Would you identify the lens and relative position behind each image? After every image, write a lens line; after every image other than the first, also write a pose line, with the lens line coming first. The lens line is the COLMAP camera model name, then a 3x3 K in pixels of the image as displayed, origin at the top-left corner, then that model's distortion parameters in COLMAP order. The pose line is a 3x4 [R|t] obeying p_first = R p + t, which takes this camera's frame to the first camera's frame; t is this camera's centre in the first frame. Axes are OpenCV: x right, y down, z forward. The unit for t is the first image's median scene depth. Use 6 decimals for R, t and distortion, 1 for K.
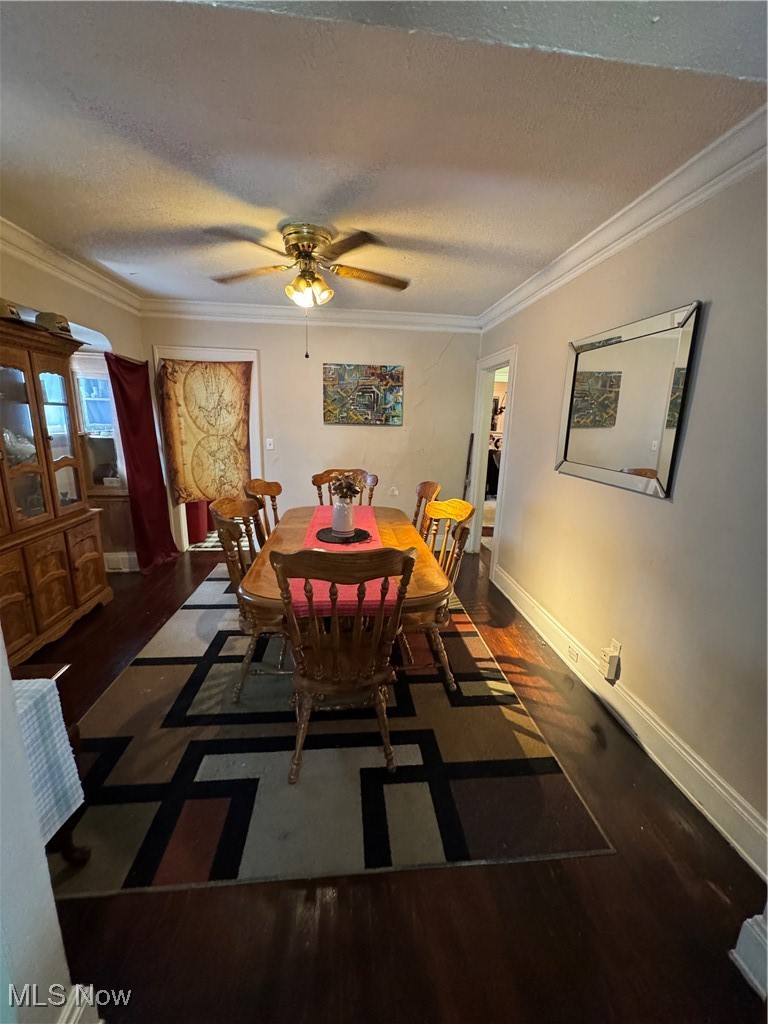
lens RADIAL K [[408.4, 0, 384.8], [0, 408.4, 512.5], [0, 0, 1]] dist [-0.003055, -0.000317]
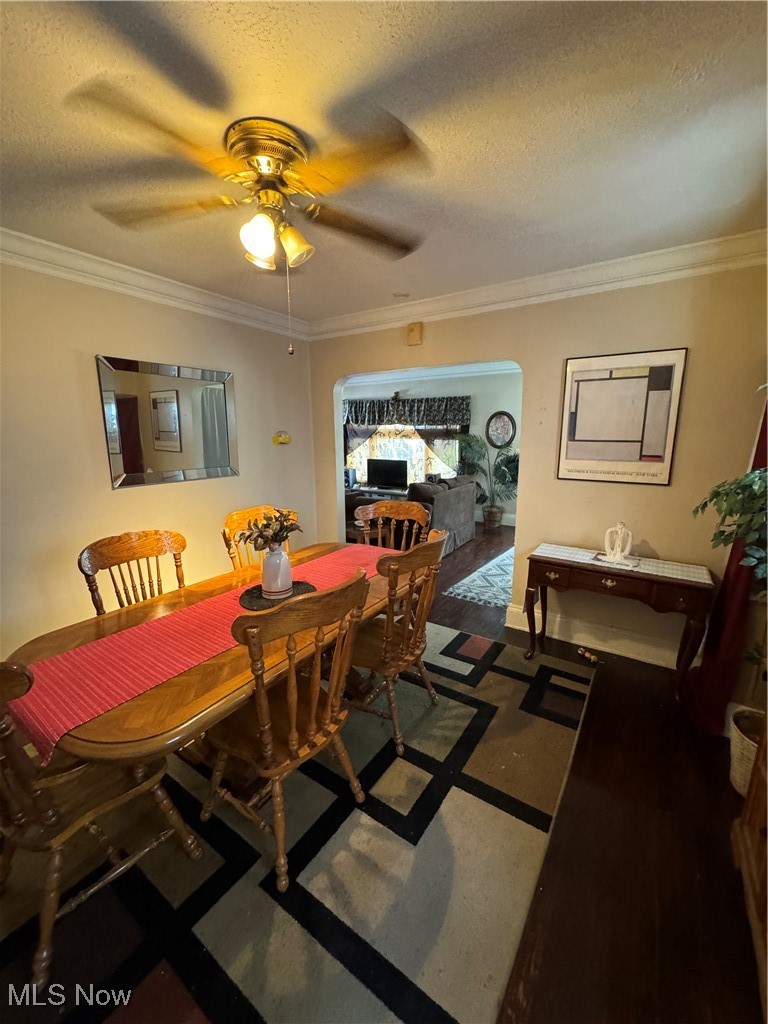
lens RADIAL K [[408.4, 0, 380.5], [0, 408.4, 507.7], [0, 0, 1]] dist [-0.003055, -0.000317]
pose [[-0.767859, -0.141236, 0.624856, -0.890835], [0.126039, 0.923023, 0.363515, -0.437532], [-0.628098, 0.357884, -0.690950, 1.719516]]
